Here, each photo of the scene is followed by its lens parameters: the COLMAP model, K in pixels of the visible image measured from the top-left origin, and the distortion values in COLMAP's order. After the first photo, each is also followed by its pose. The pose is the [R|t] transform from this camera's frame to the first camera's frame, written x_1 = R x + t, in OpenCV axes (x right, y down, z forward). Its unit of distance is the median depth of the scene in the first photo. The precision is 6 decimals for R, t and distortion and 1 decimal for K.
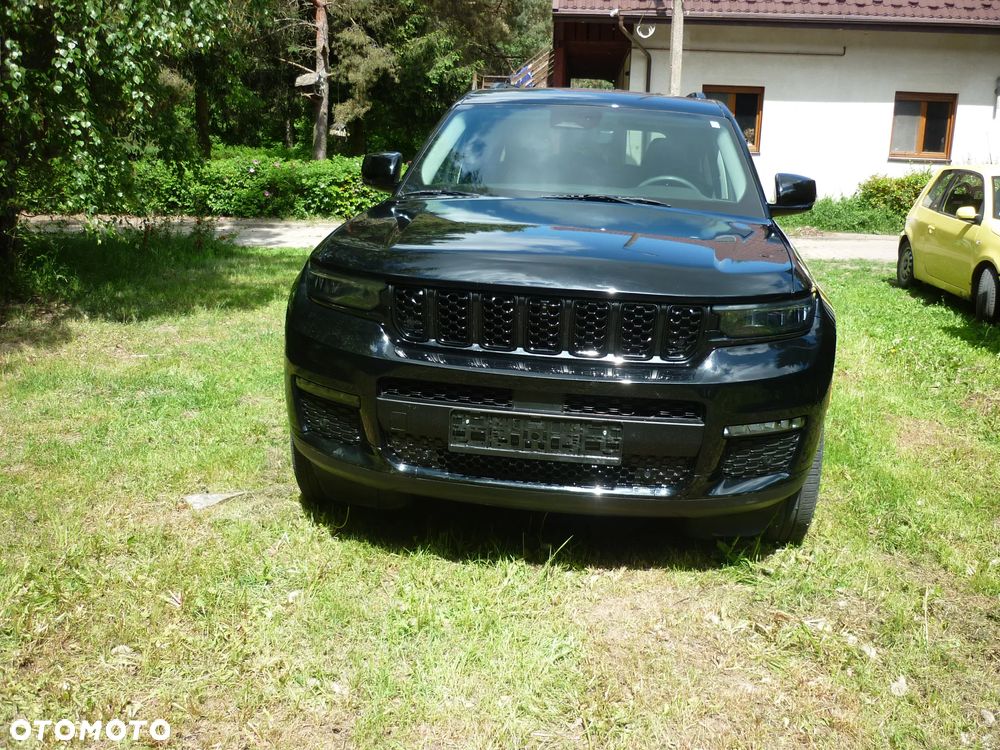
lens RADIAL K [[1003.7, 0, 510.2], [0, 1003.7, 377.8], [0, 0, 1]] dist [-0.081909, 0.086550]
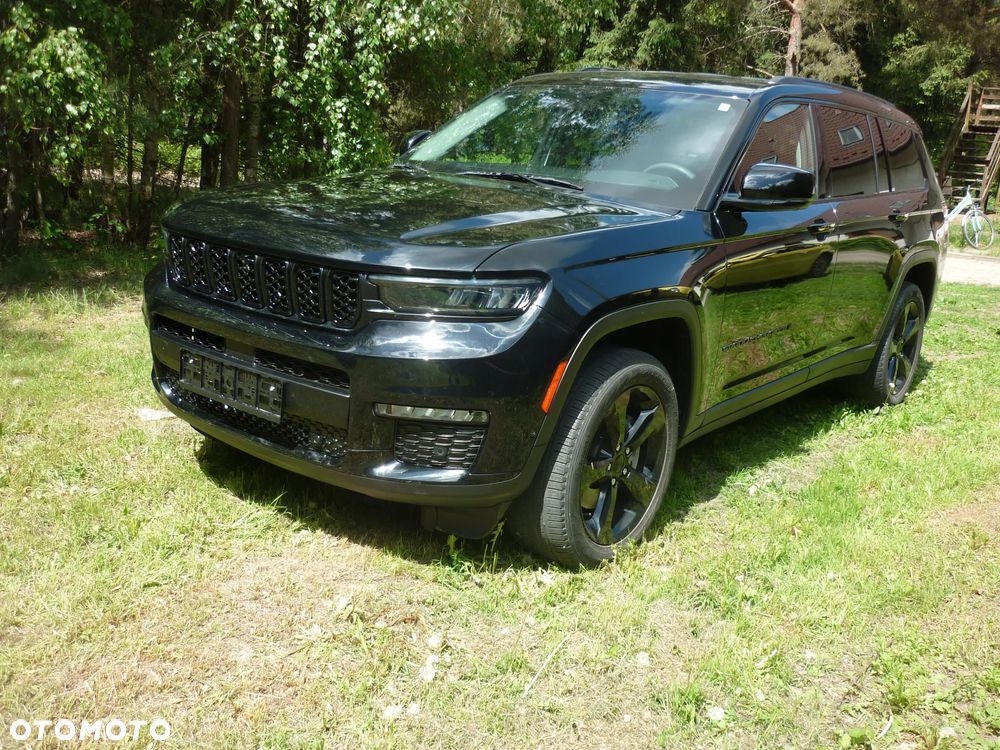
lens RADIAL K [[1003.7, 0, 510.2], [0, 1003.7, 377.8], [0, 0, 1]] dist [-0.081909, 0.086550]
pose [[0.861180, 0.144395, -0.487360, 0.357551], [-0.150306, 0.988265, 0.027208, -0.008974], [0.485569, 0.049822, 0.872777, 0.102639]]
